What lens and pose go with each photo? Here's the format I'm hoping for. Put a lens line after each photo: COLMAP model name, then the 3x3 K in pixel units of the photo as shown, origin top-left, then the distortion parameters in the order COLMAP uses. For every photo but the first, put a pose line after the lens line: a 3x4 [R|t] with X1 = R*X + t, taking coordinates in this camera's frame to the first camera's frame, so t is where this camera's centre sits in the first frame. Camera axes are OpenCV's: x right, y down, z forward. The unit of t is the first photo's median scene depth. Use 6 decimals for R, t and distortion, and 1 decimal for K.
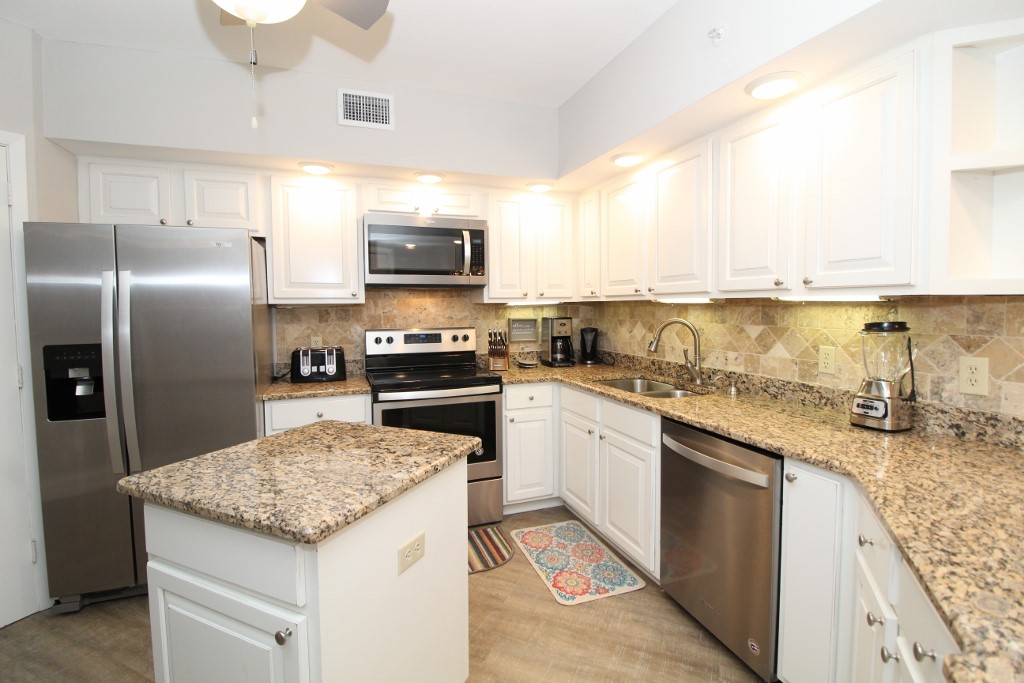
lens RADIAL K [[473.9, 0, 506.4], [0, 473.9, 339.2], [0, 0, 1]] dist [-0.012207, -0.002287]
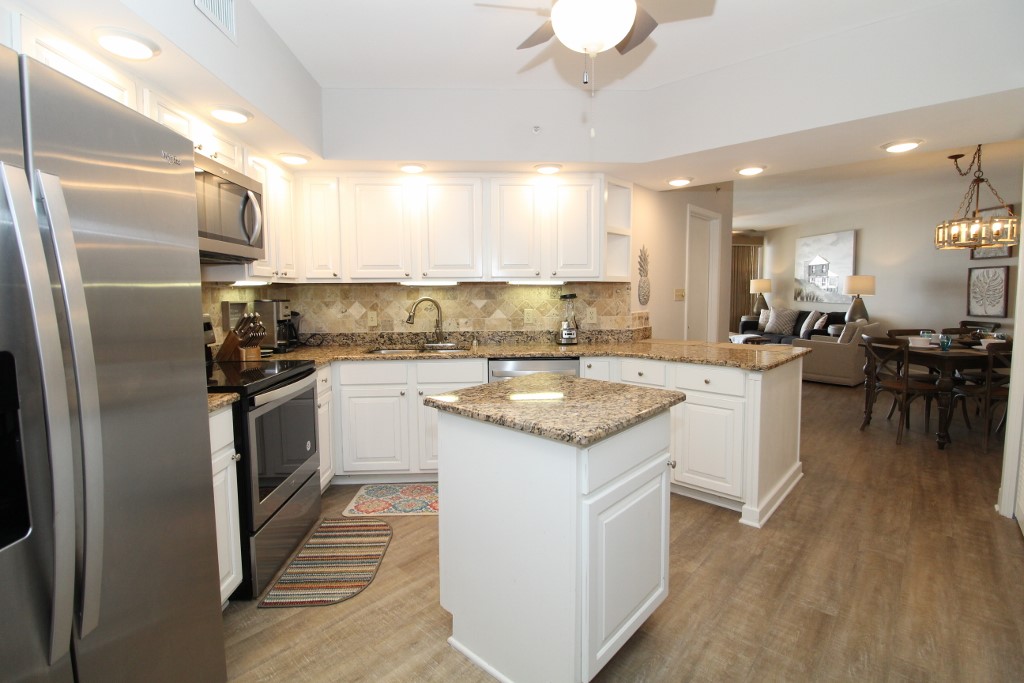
lens RADIAL K [[481.8, 0, 531.8], [0, 481.8, 330.9], [0, 0, 1]] dist [-0.005338, -0.000775]
pose [[0.287251, -0.074090, 0.954986, -0.934118], [0.072750, 0.995812, 0.055375, -0.002394], [-0.955089, 0.053568, 0.291438, 0.362066]]
